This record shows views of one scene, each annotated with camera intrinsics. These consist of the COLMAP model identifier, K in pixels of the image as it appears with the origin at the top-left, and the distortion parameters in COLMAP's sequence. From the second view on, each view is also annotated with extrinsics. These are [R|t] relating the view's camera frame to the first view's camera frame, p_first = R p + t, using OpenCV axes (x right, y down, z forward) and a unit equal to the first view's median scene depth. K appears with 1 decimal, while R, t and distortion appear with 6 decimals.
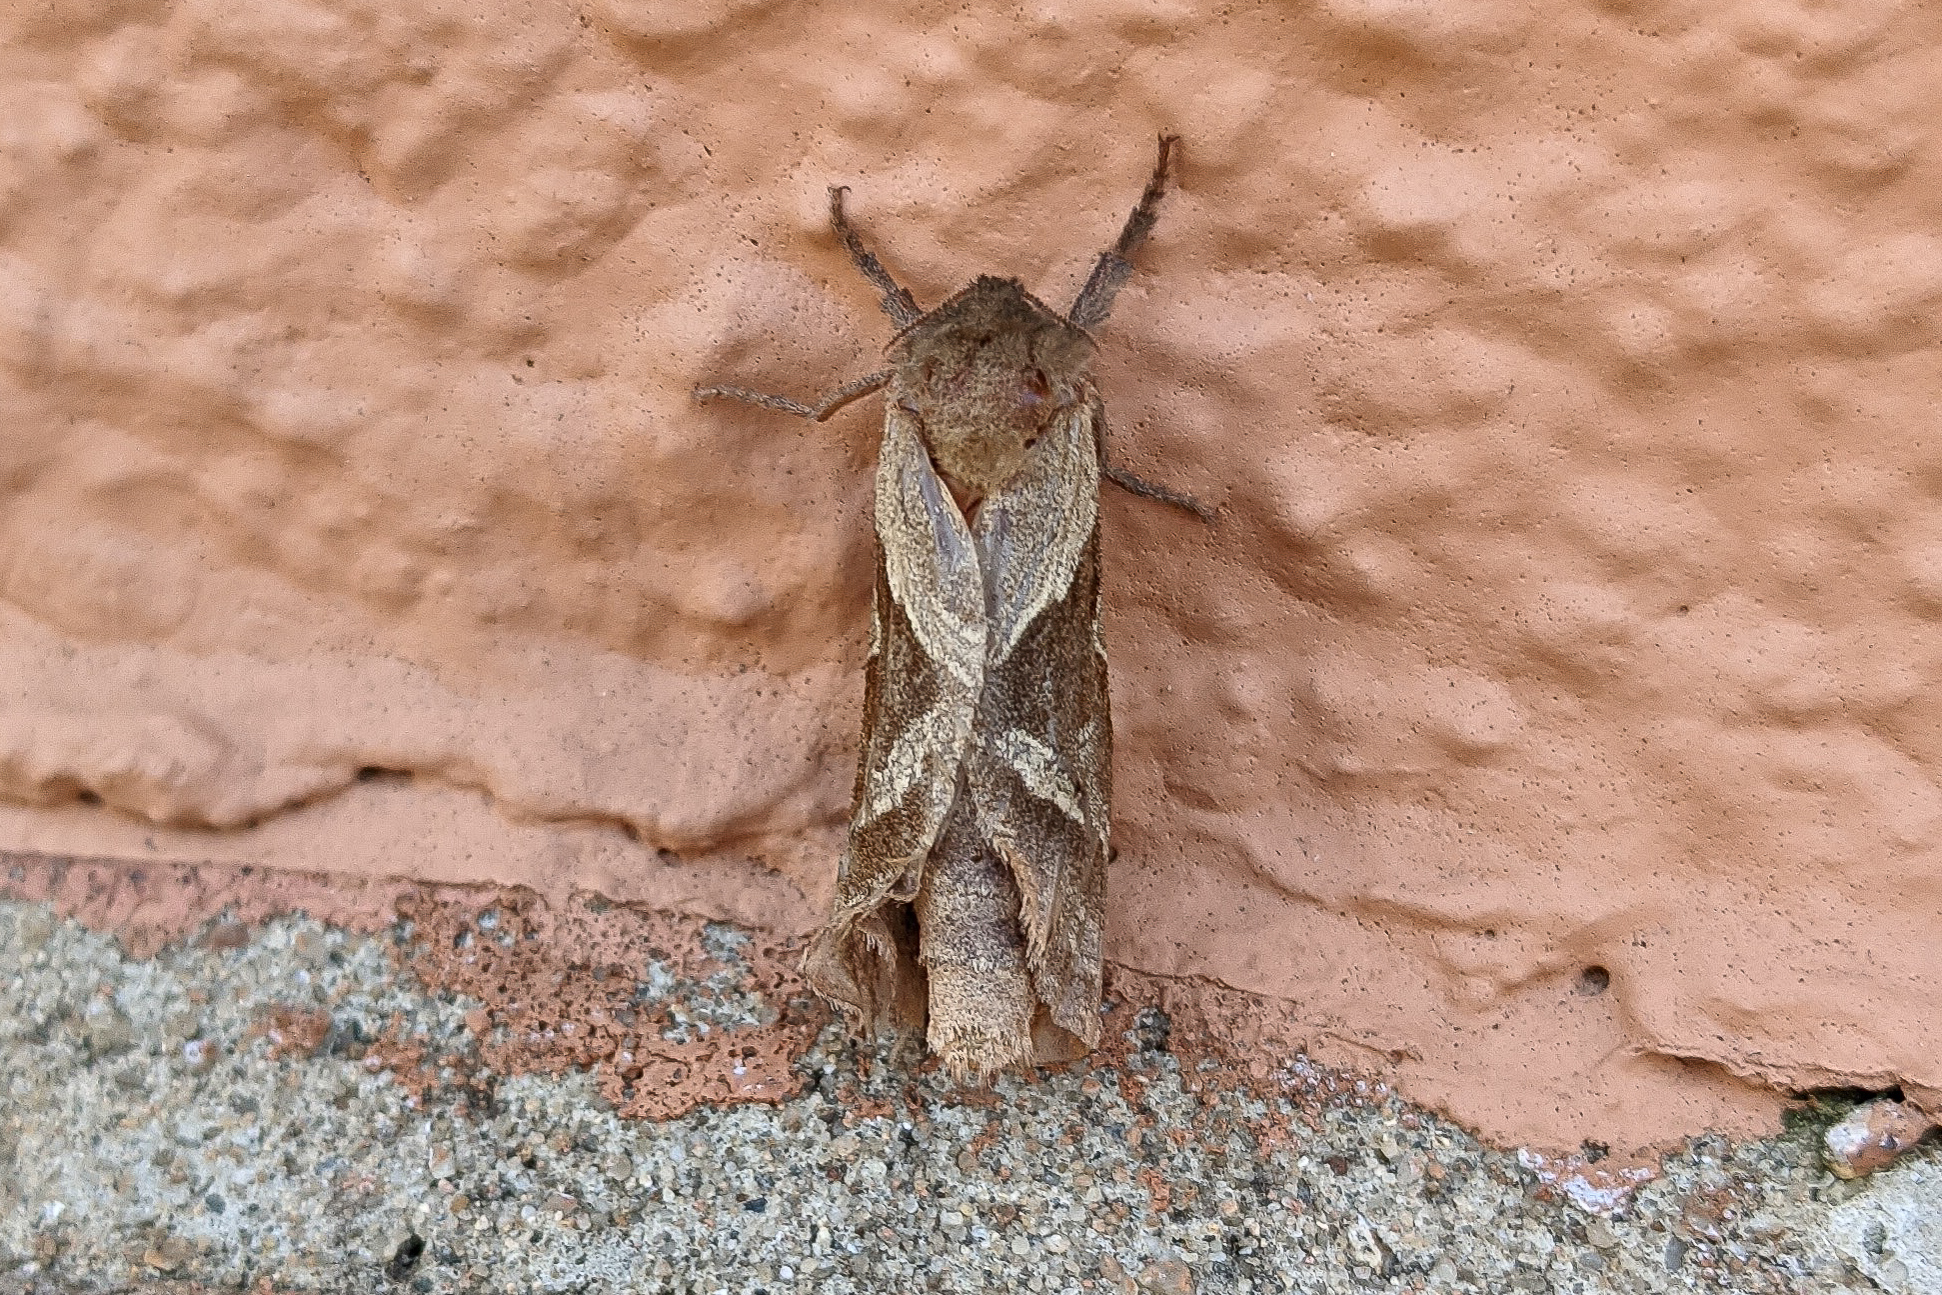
lens RADIAL K [[1667.9, 0, 971.0], [0, 1667.9, 647.5], [0, 0, 1]] dist [0.092090, -0.190649]
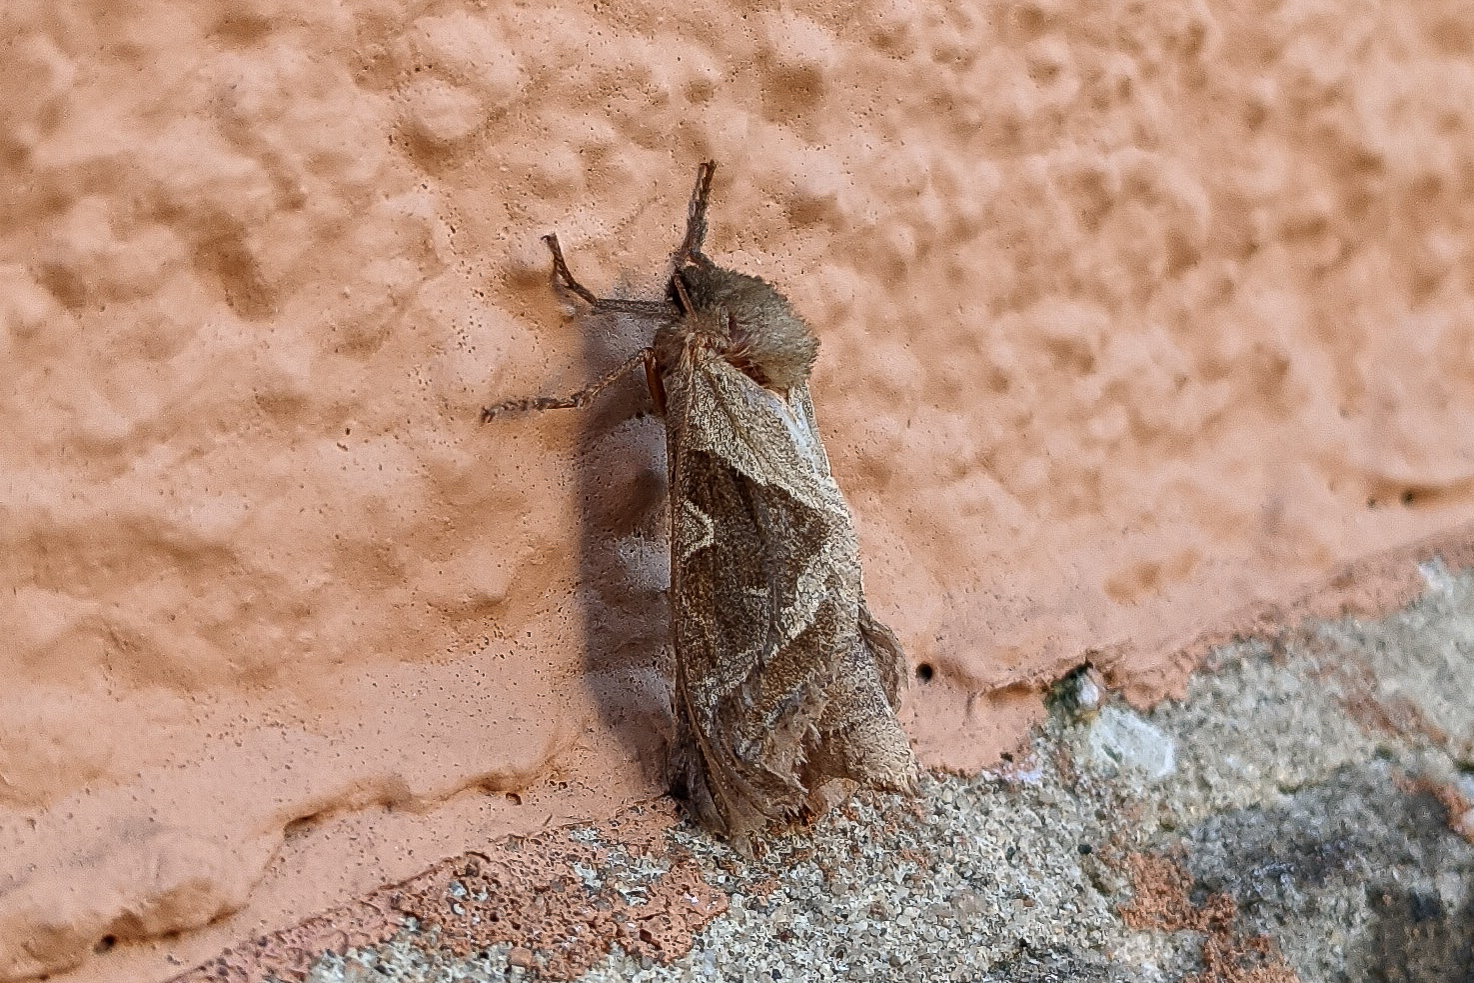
lens RADIAL K [[1265.9, 0, 737.0], [0, 1265.9, 491.5], [0, 0, 1]] dist [0.092090, -0.190649]
pose [[0.799568, -0.312803, 0.512685, -0.503377], [0.367706, 0.929922, -0.006092, -0.020042], [-0.474852, 0.193388, 0.858555, 0.085108]]
